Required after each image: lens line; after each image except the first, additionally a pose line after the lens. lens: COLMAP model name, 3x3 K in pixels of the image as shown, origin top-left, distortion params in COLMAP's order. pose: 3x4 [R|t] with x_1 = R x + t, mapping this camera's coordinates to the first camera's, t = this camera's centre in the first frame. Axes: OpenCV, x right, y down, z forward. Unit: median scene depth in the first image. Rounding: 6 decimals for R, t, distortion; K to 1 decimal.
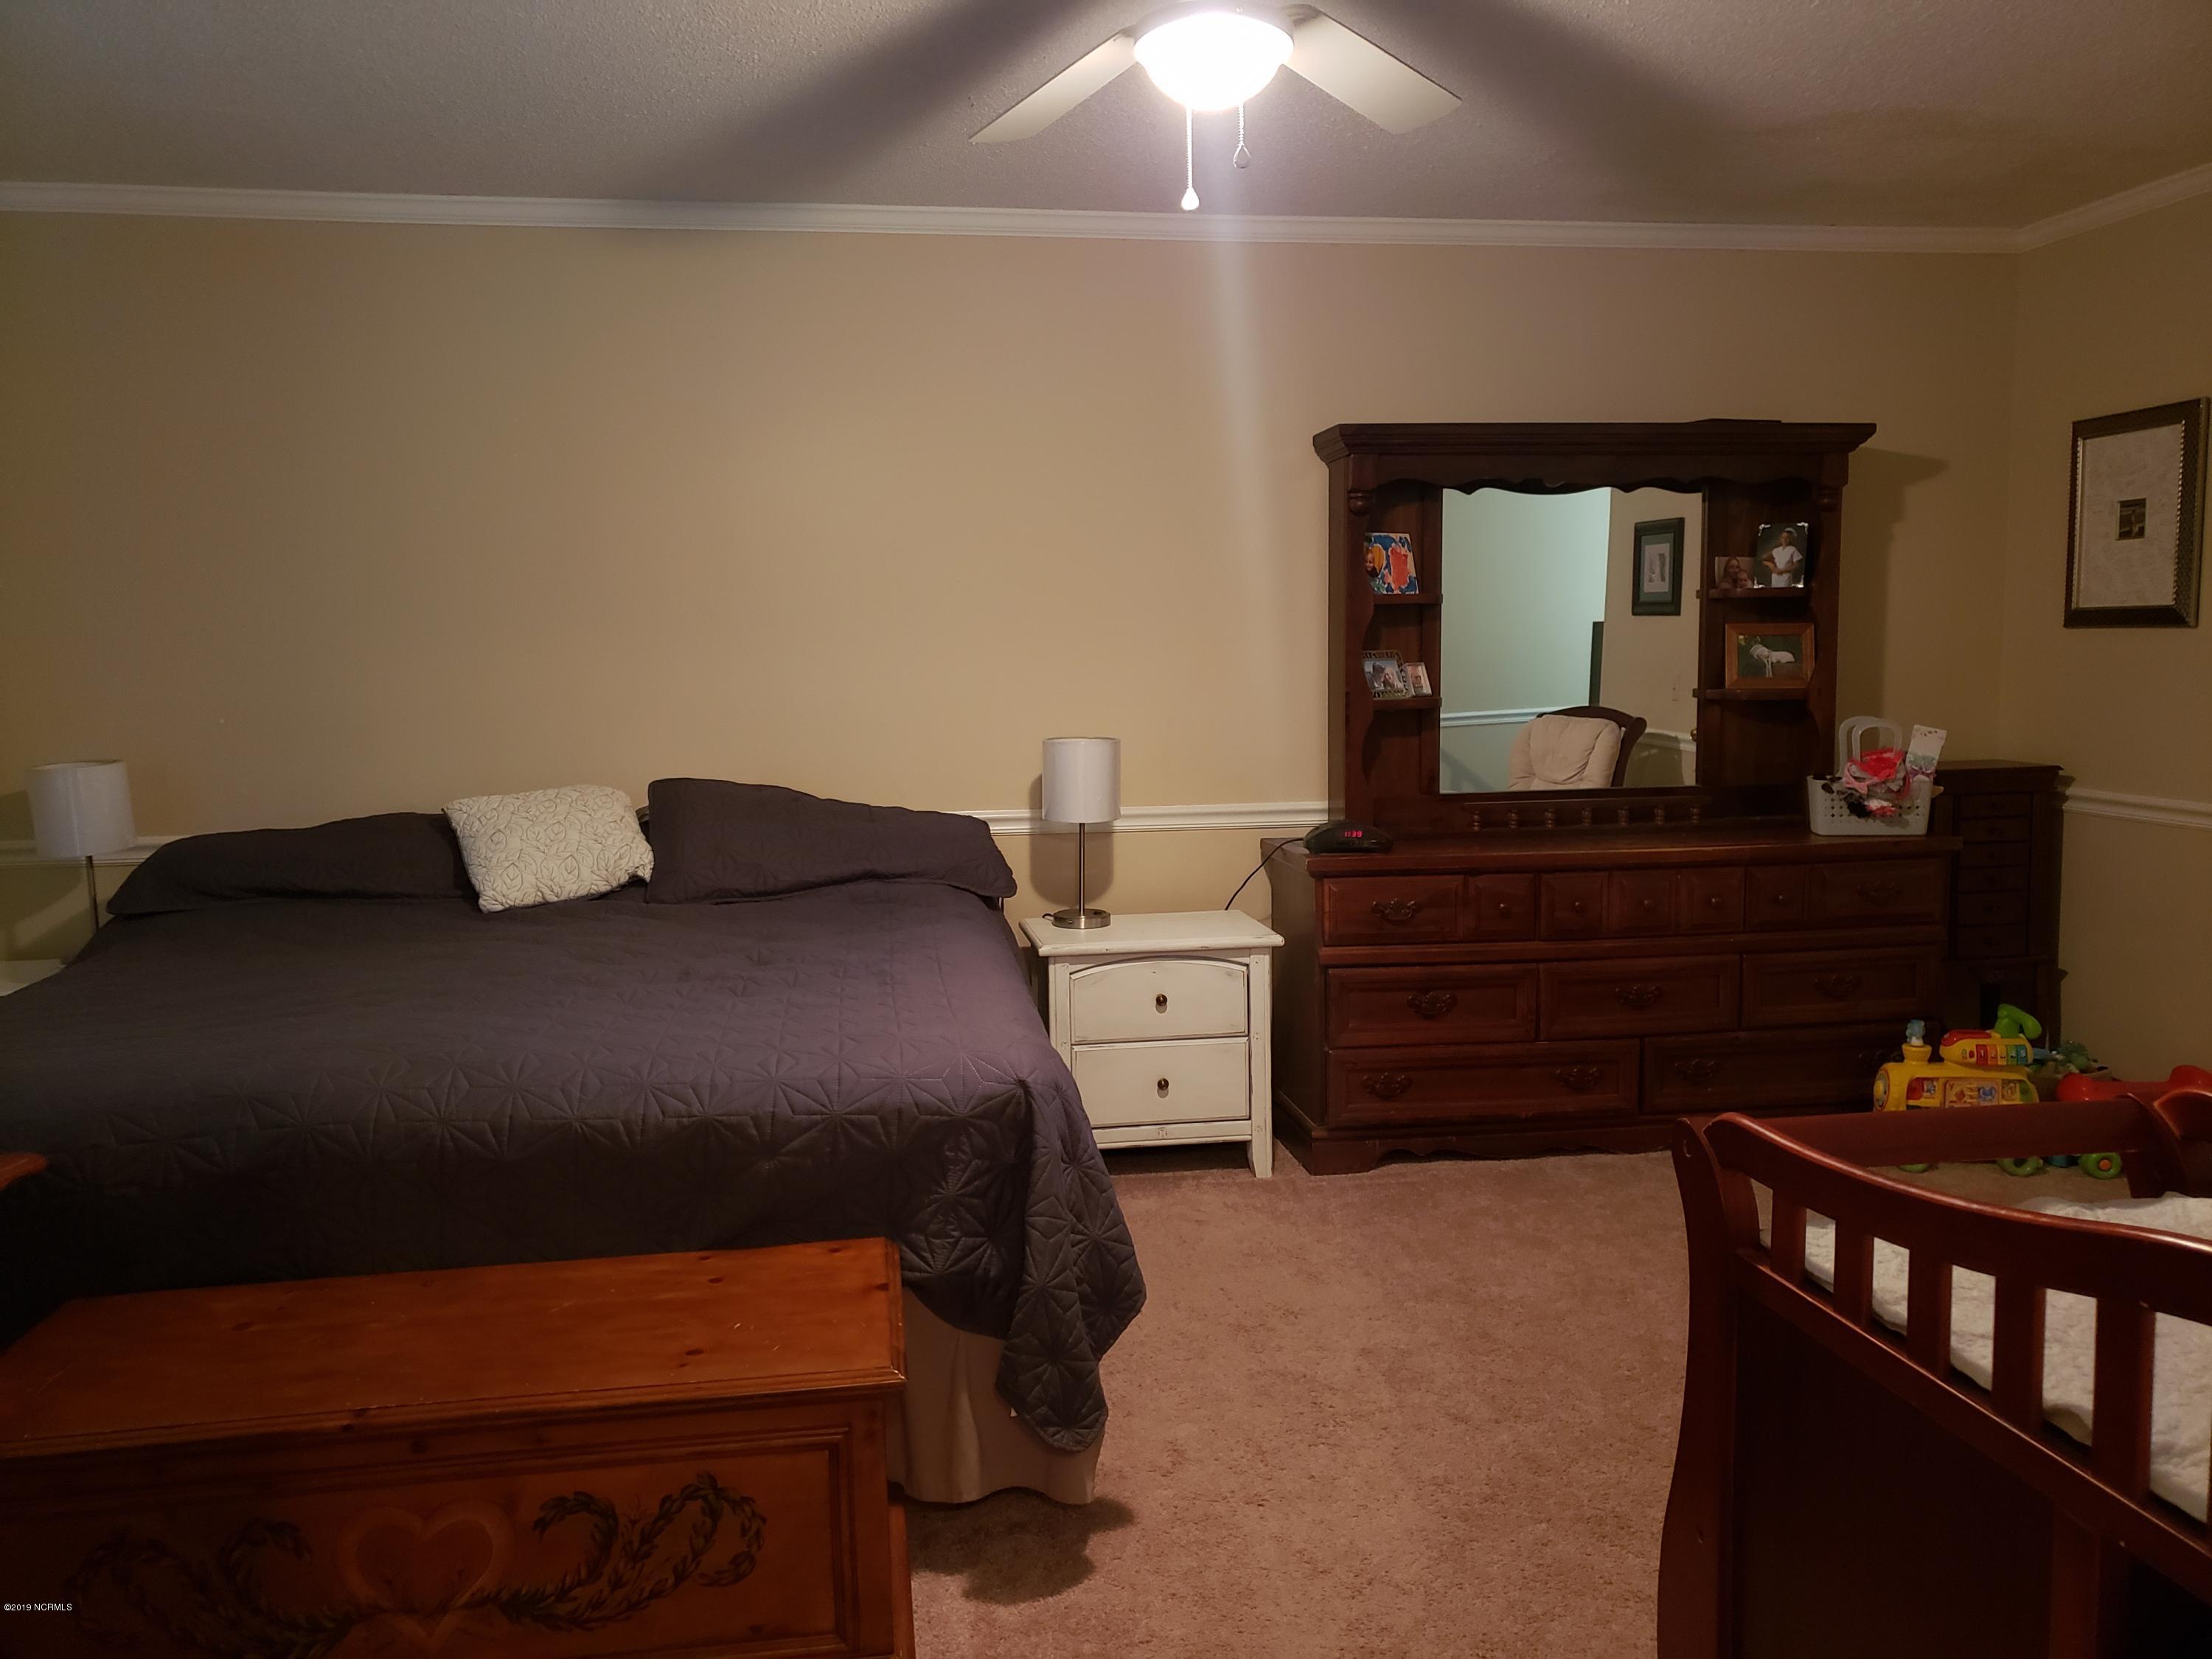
lens RADIAL K [[1715.3, 0, 1102.5], [0, 1715.3, 807.8], [0, 0, 1]] dist [0.122576, -0.085696]
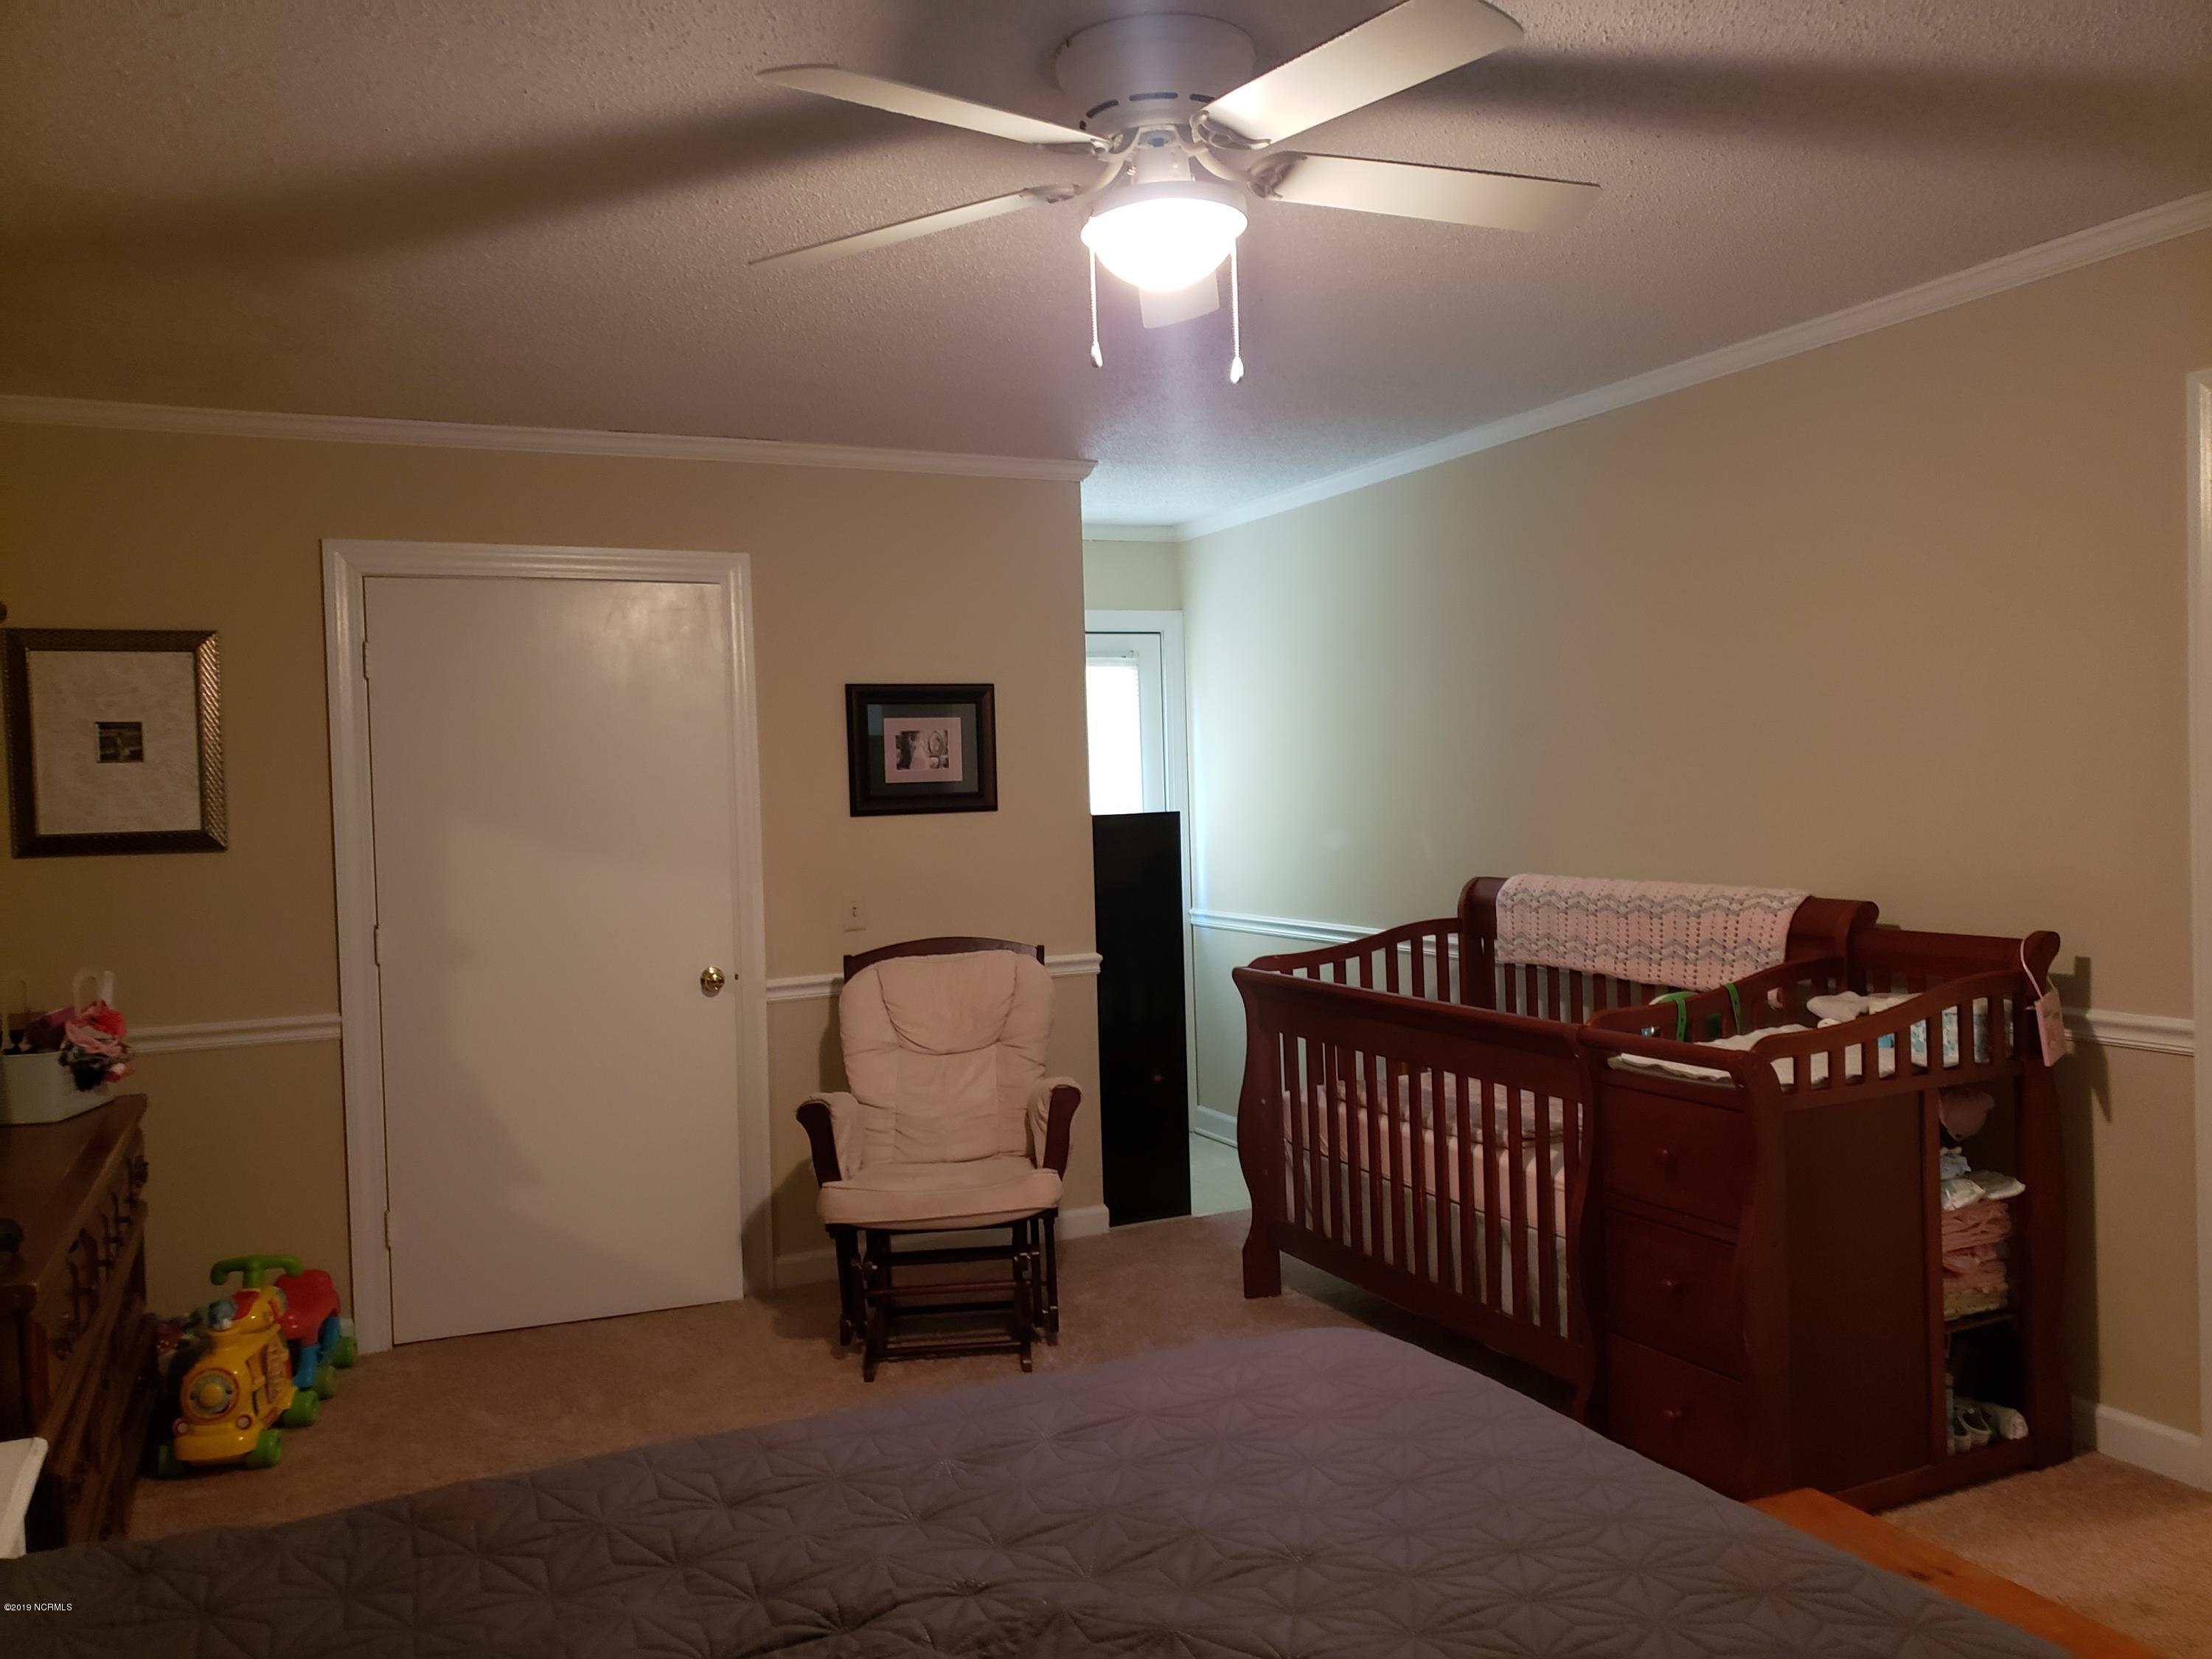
lens RADIAL K [[1733.8, 0, 1106.0], [0, 1733.8, 829.5], [0, 0, 1]] dist [0.063128, -0.159941]
pose [[-0.298887, -0.000623, 0.954288, -0.470564], [0.126509, 0.991148, 0.040270, -0.086062], [-0.945866, 0.132762, -0.296163, 0.777056]]
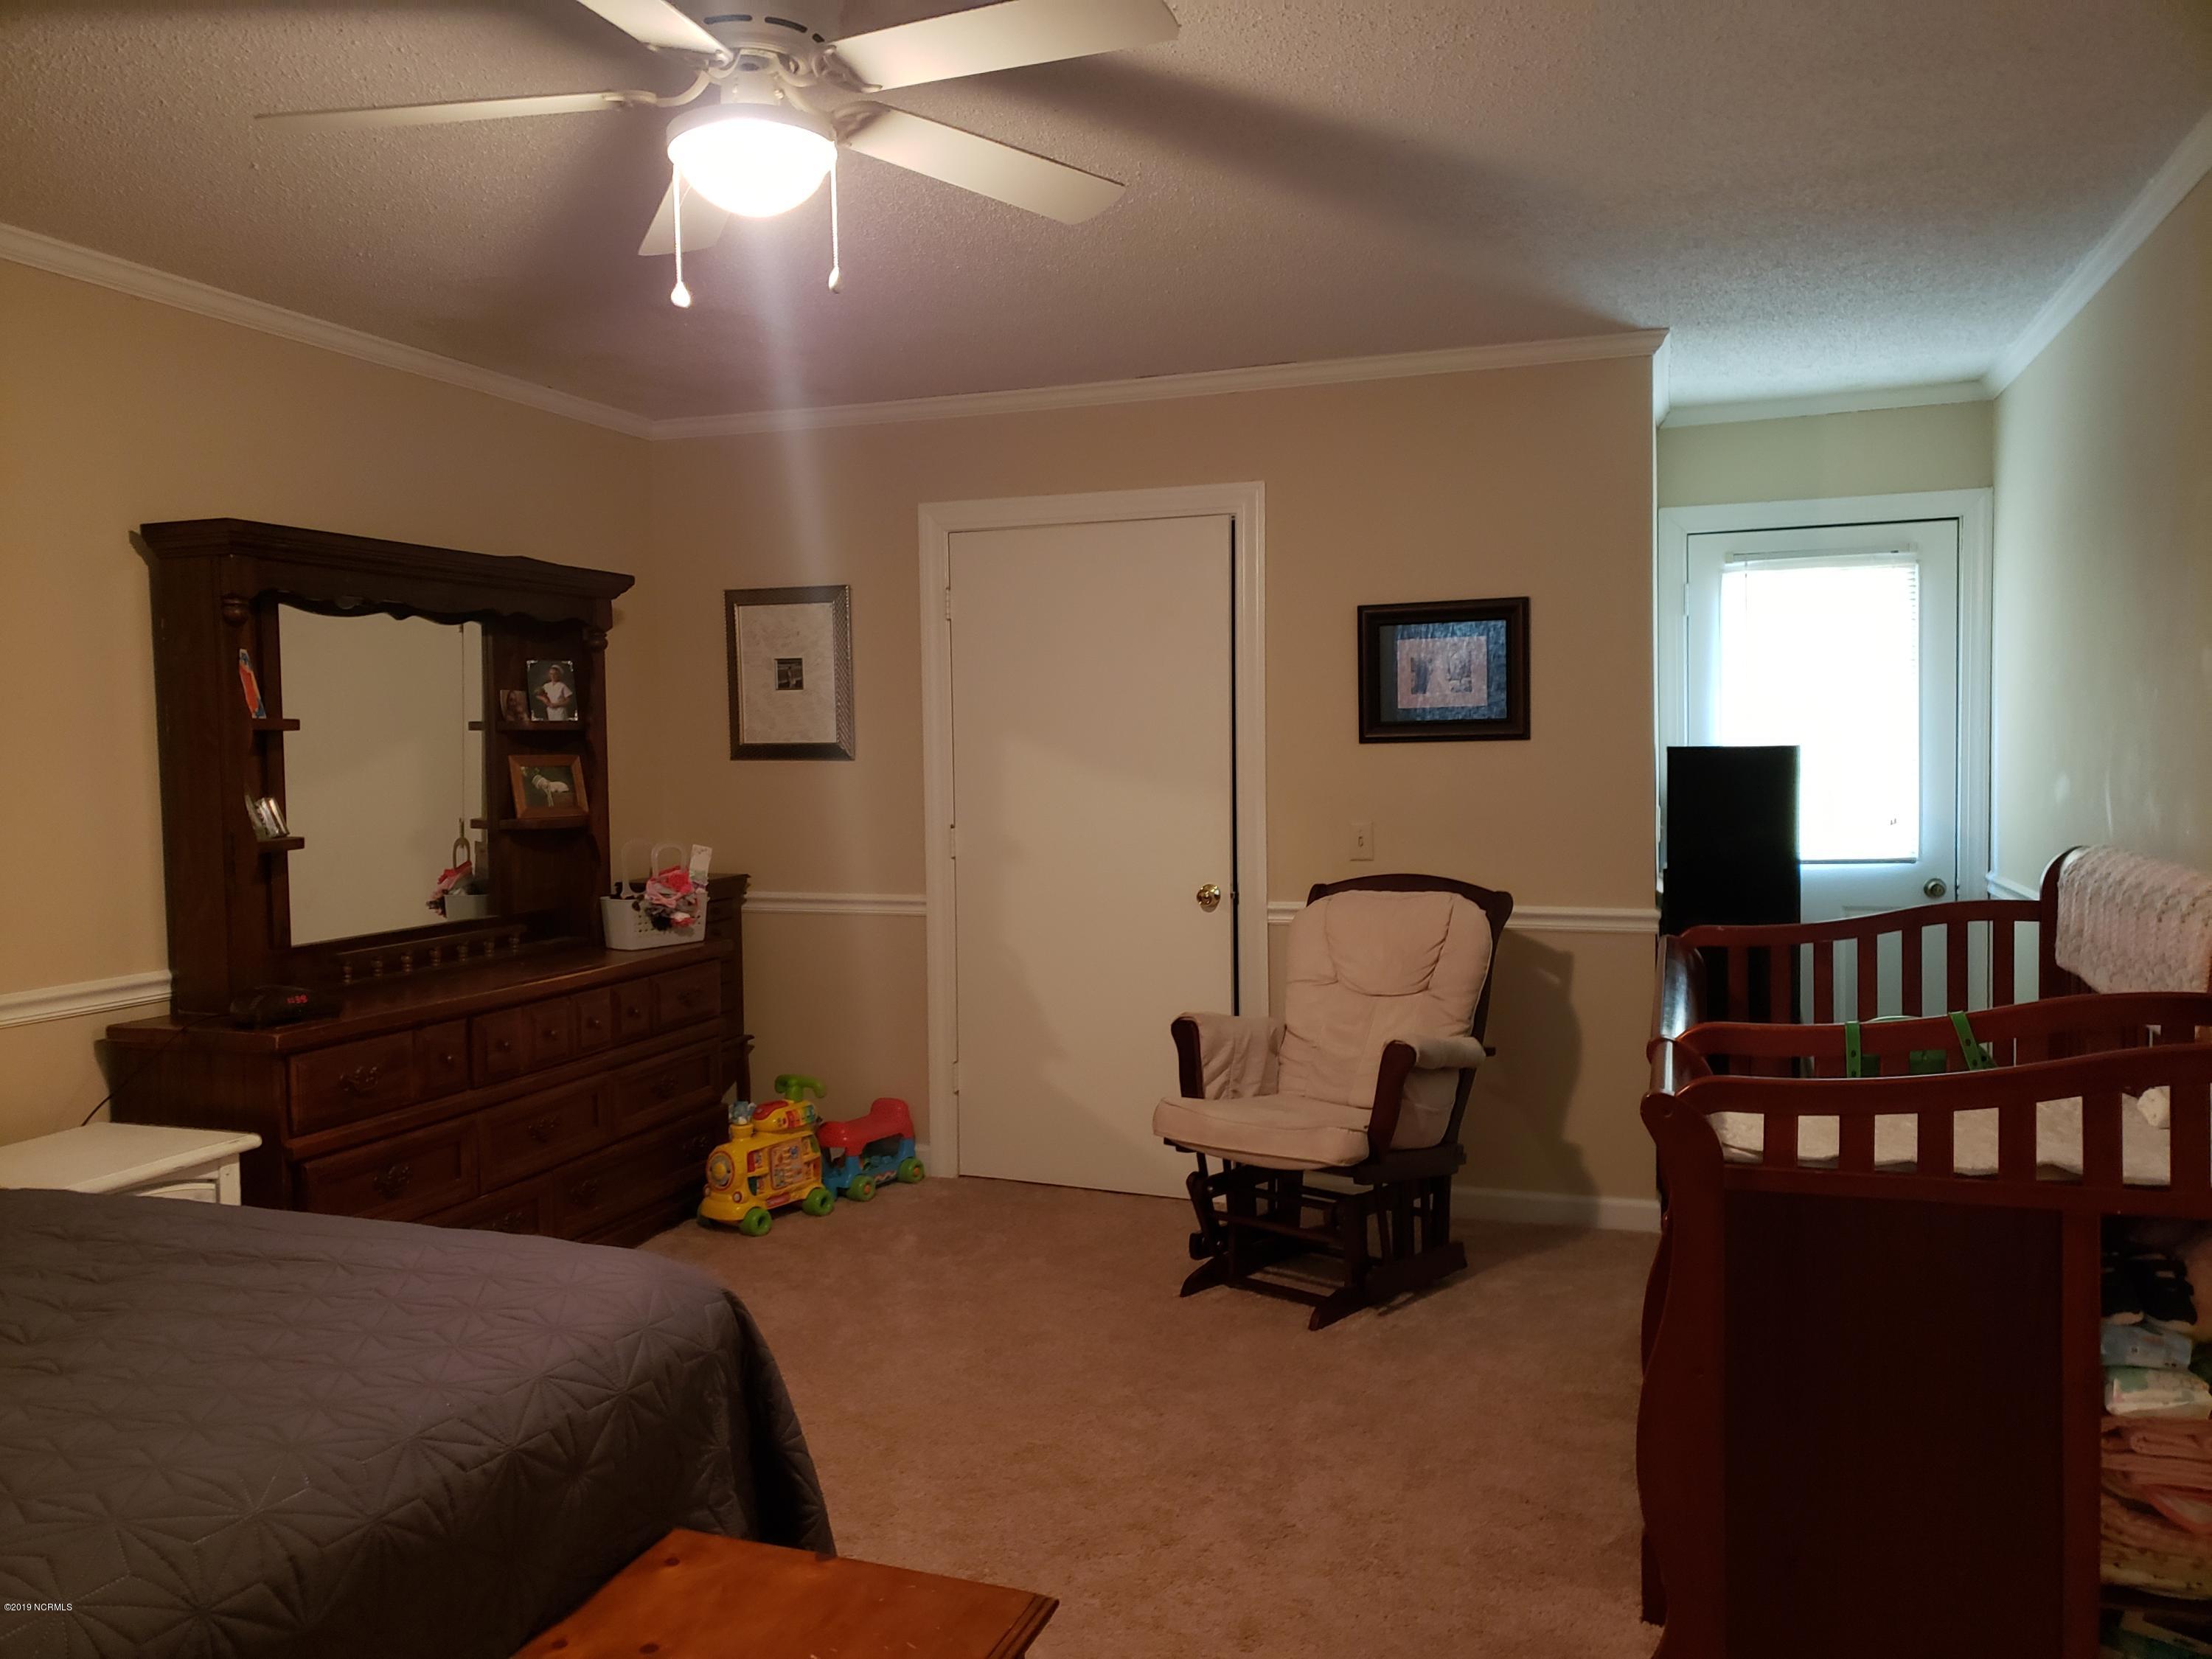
lens RADIAL K [[1733.5, 0, 1075.1], [0, 1733.5, 823.5], [0, 0, 1]] dist [0.005361, -0.000371]
pose [[0.490146, -0.035753, 0.870907, -0.387365], [0.093312, 0.995569, -0.011645, -0.024526], [-0.866632, 0.086974, 0.491310, 0.232454]]
